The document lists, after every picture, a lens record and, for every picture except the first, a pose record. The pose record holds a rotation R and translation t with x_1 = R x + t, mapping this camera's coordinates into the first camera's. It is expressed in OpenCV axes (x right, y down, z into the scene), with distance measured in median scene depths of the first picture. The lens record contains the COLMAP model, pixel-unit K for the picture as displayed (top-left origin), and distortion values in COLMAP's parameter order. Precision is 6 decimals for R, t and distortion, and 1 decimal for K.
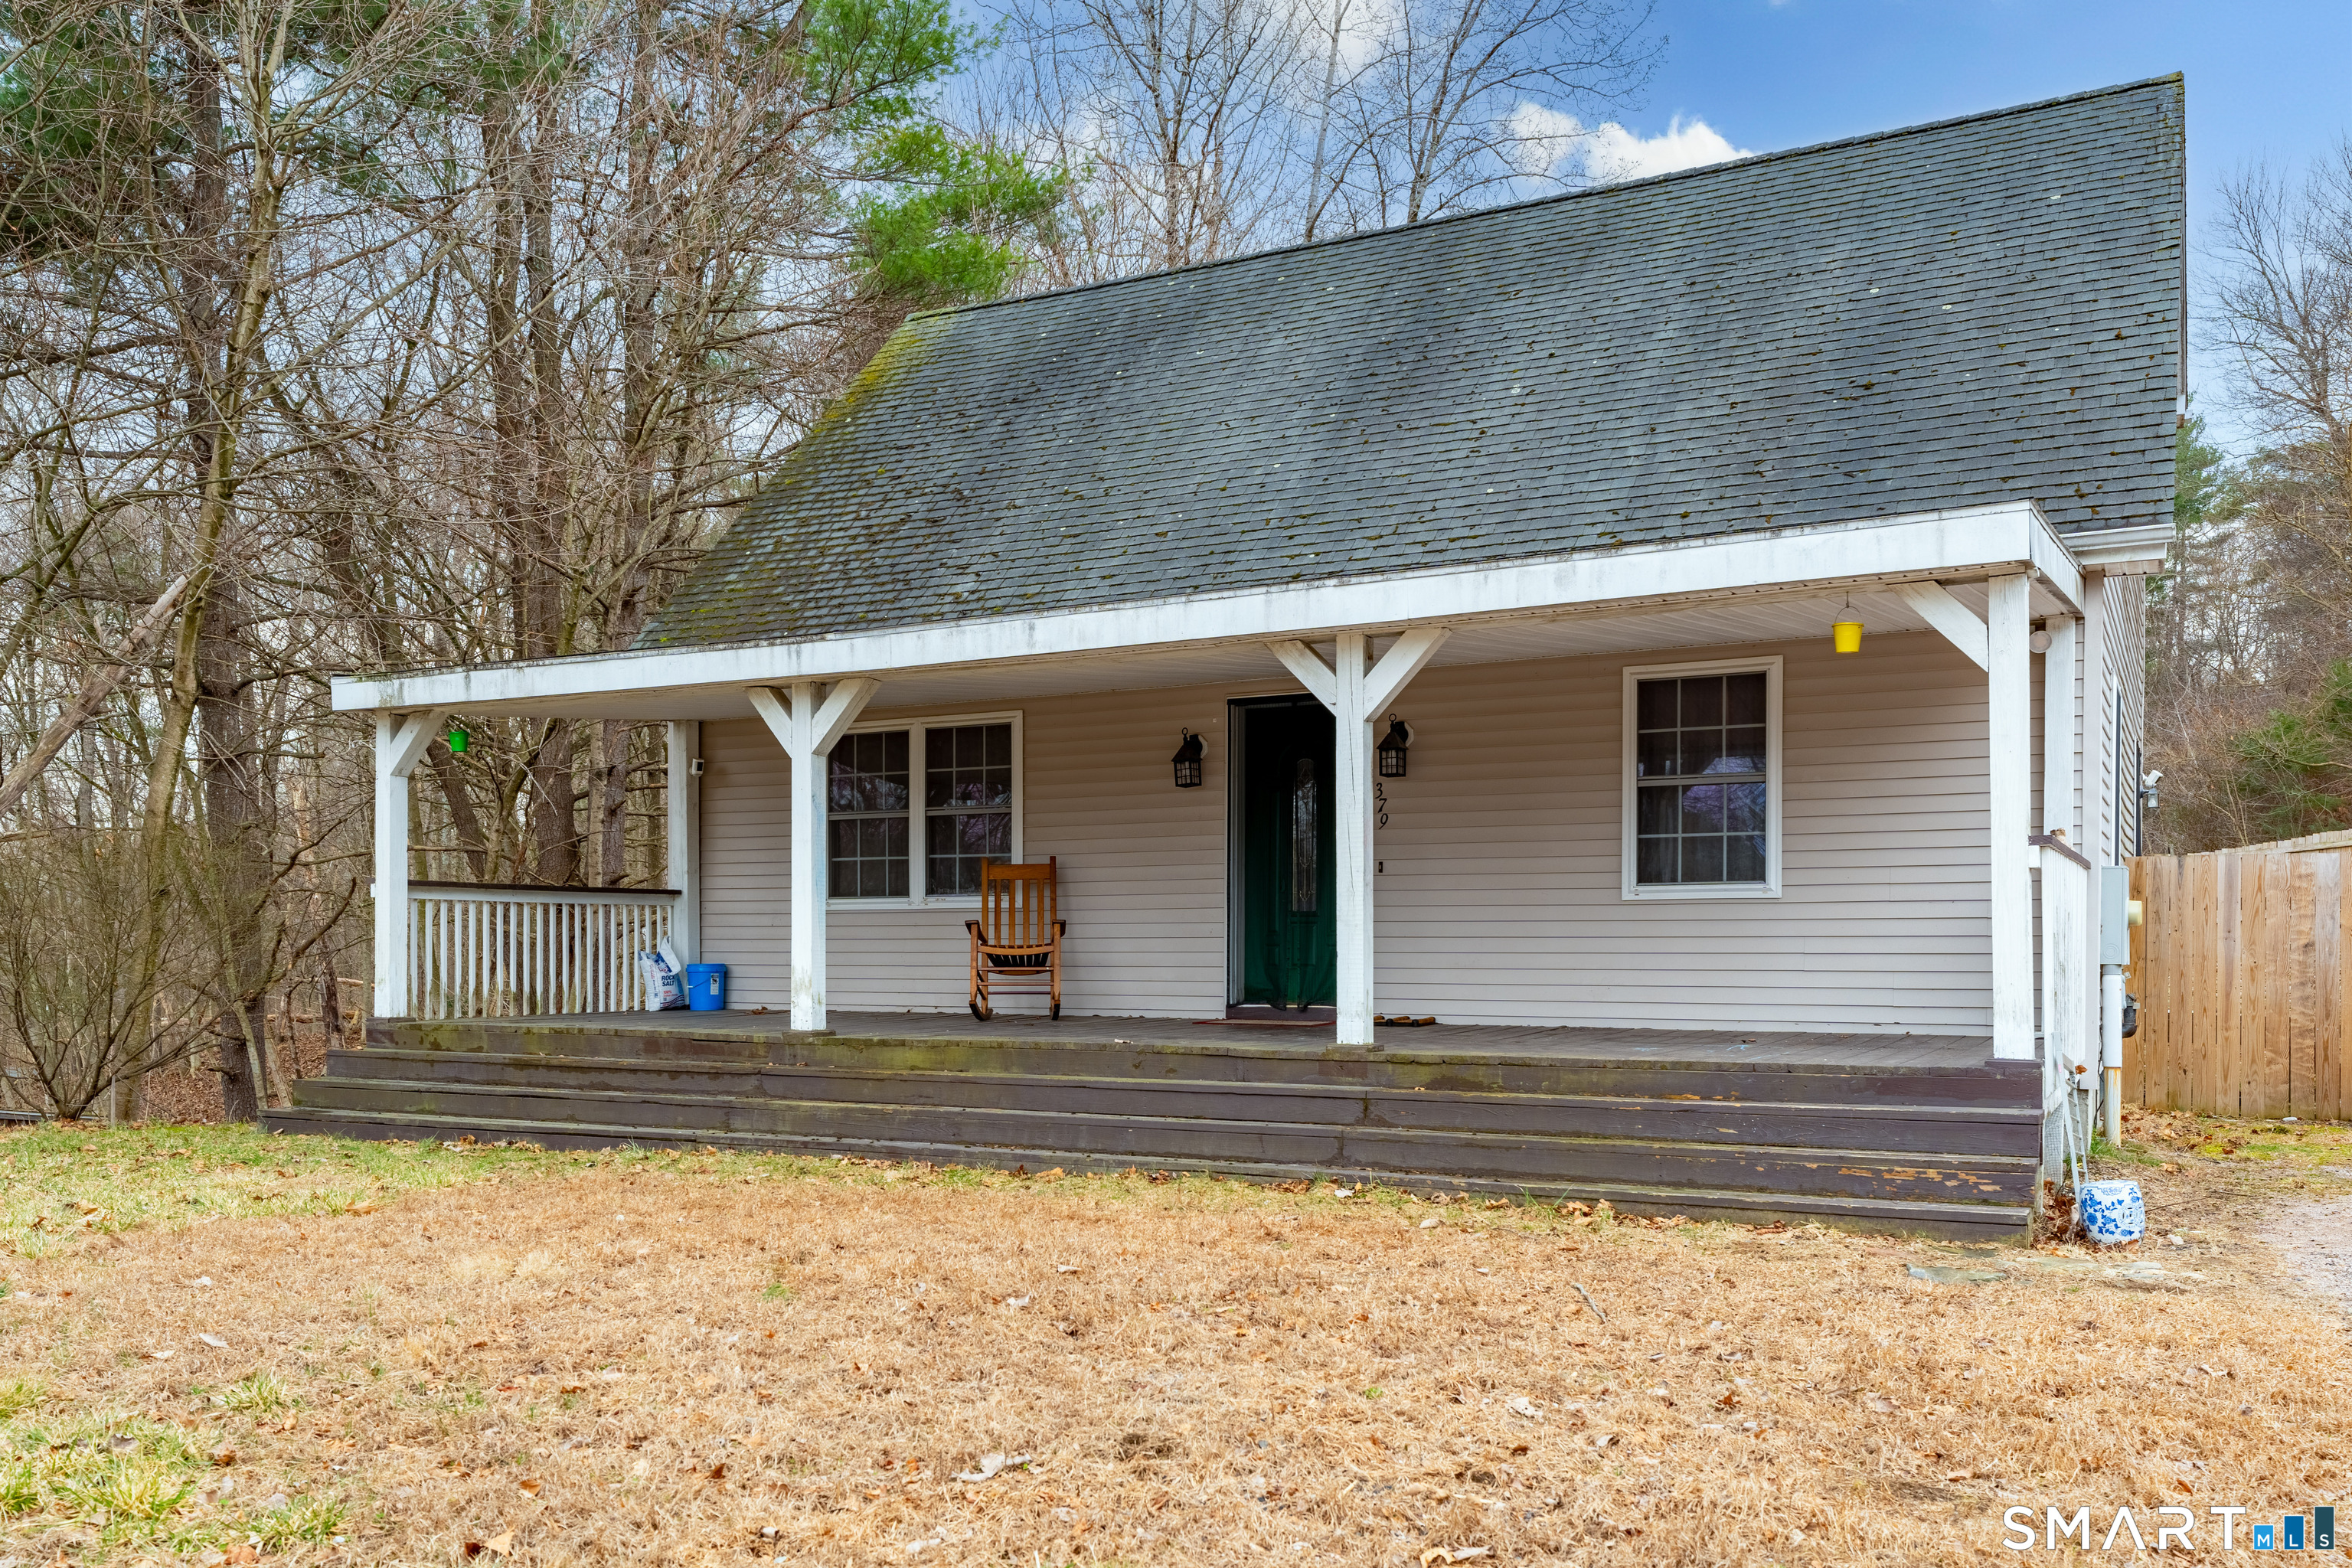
lens RADIAL K [[1858.2, 0, 1177.5], [0, 1858.2, 951.7], [0, 0, 1]] dist [0.002647, 0.001832]
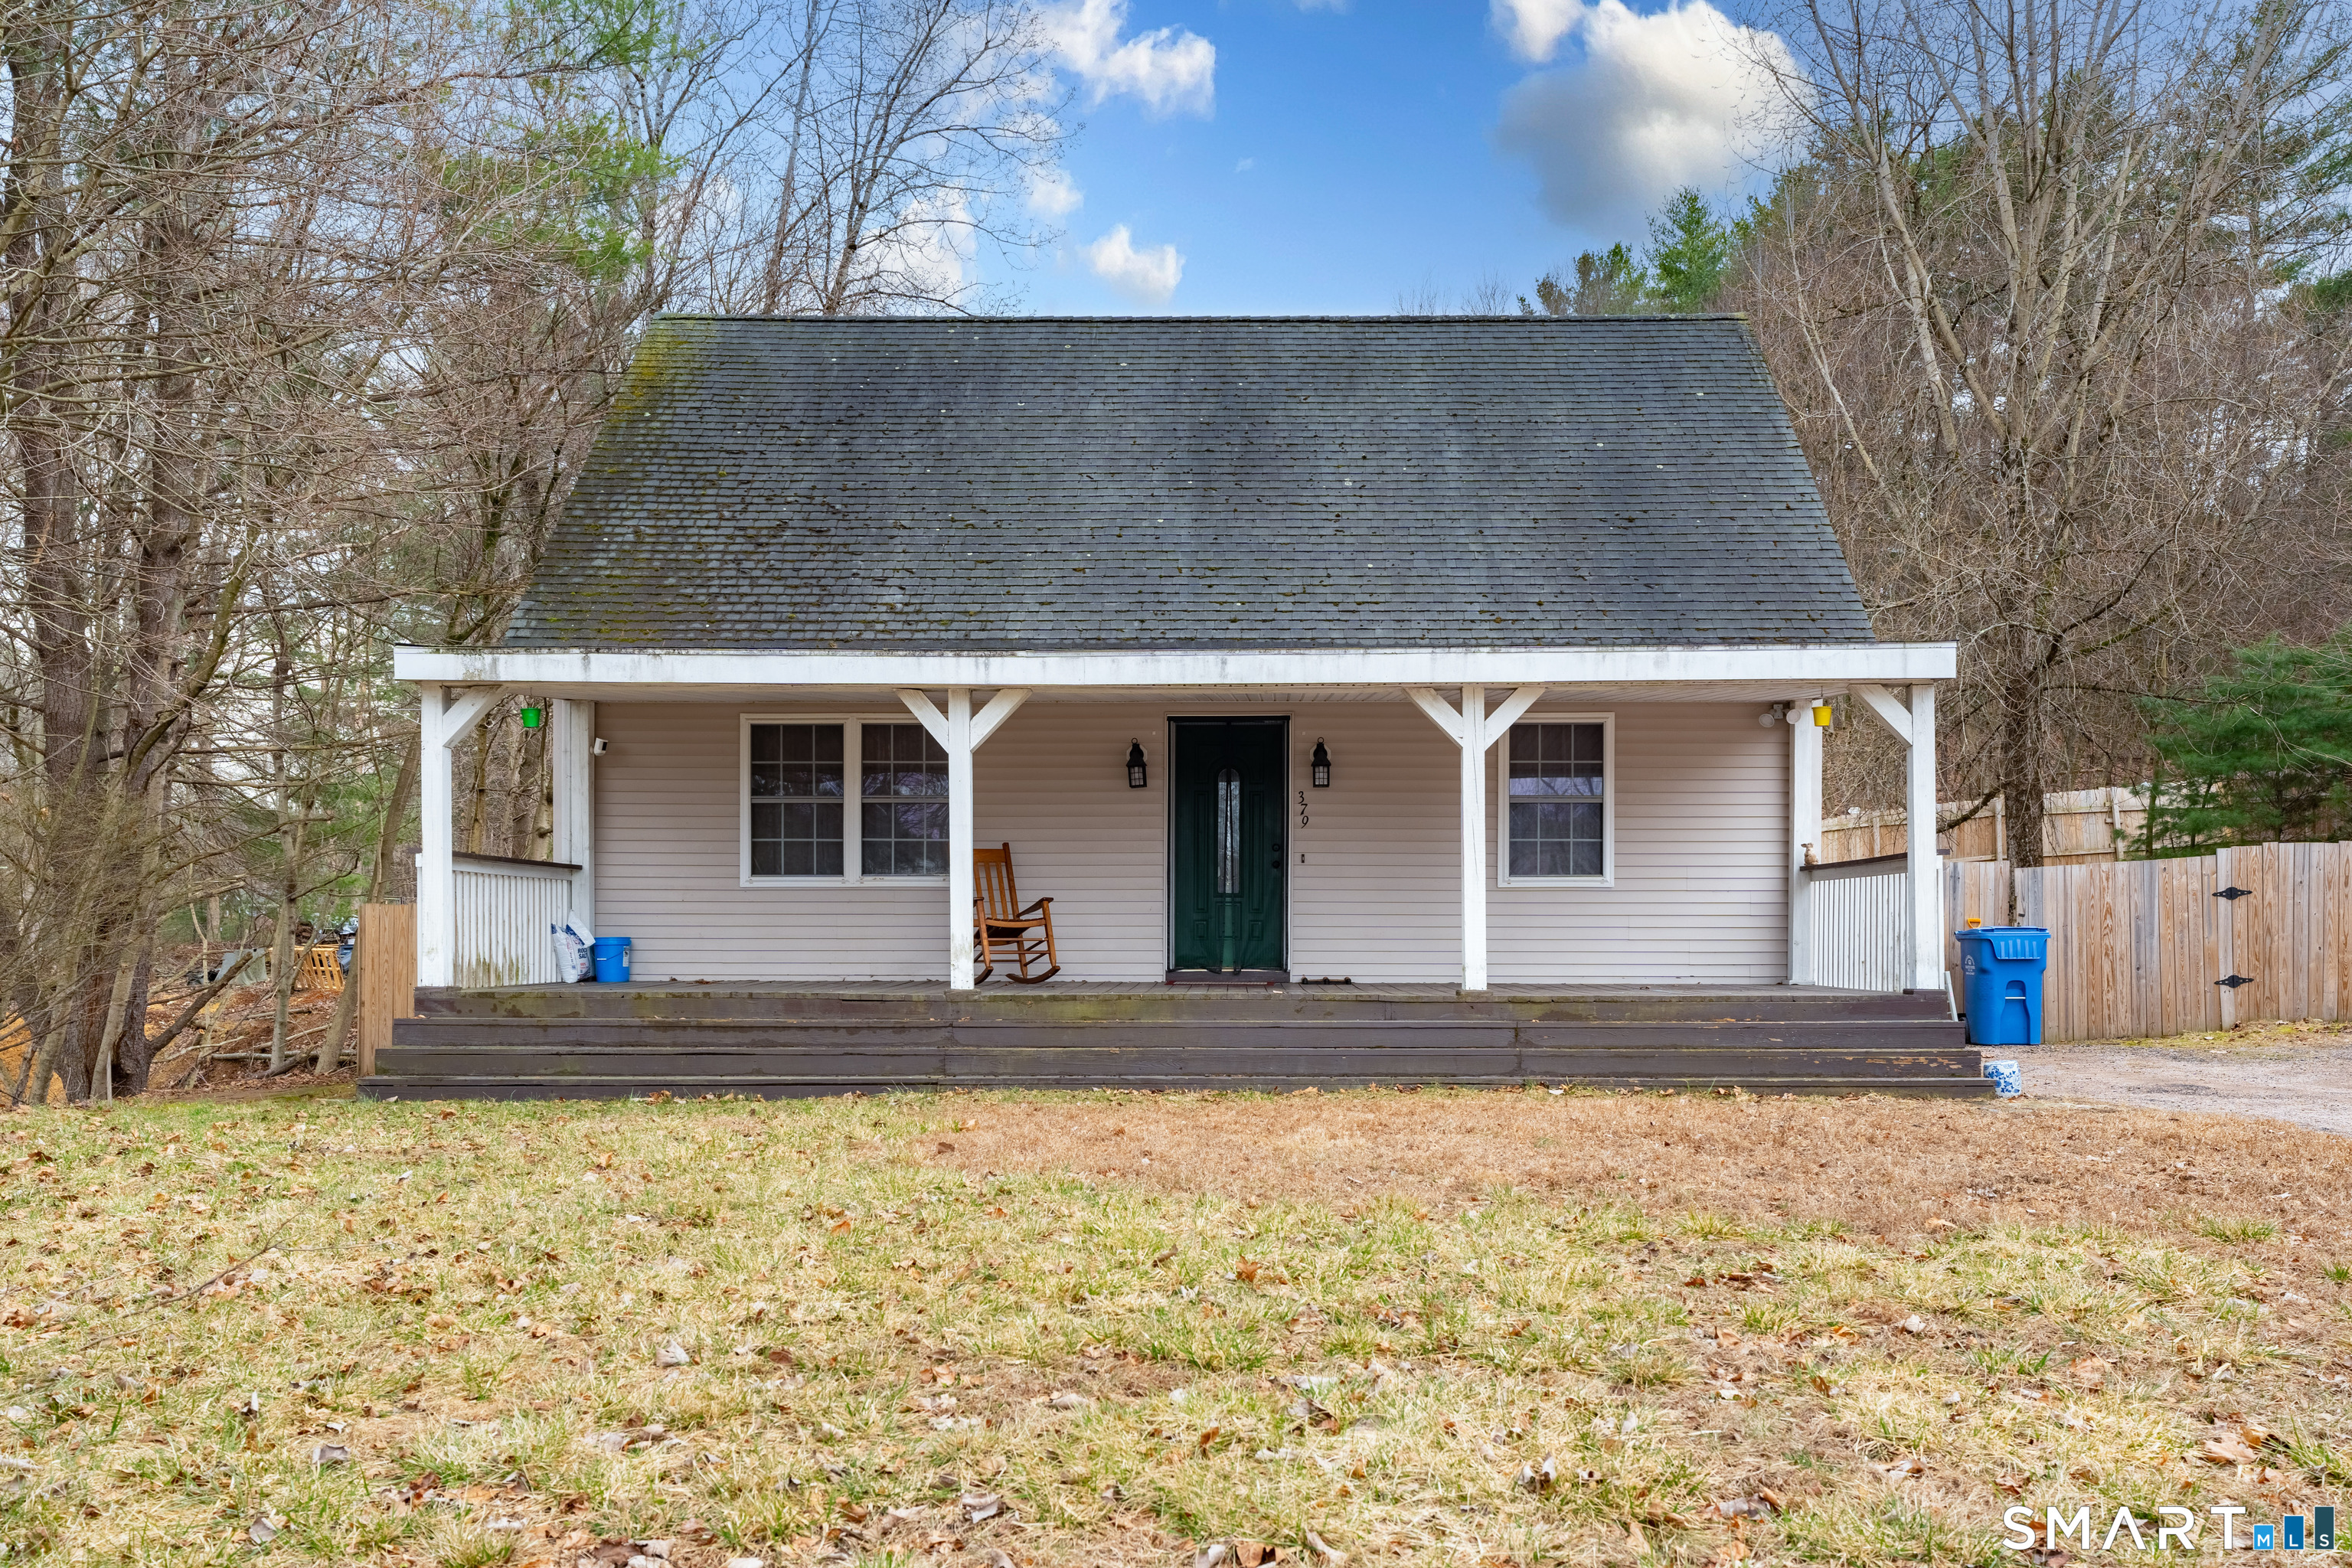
lens RADIAL K [[1858.2, 0, 1177.5], [0, 1858.2, 951.7], [0, 0, 1]] dist [0.002647, 0.001832]
pose [[0.891804, -0.001947, 0.452418, -0.523897], [-0.000724, 0.999983, 0.005731, 0.010273], [-0.452422, -0.005438, 0.891788, -0.081779]]
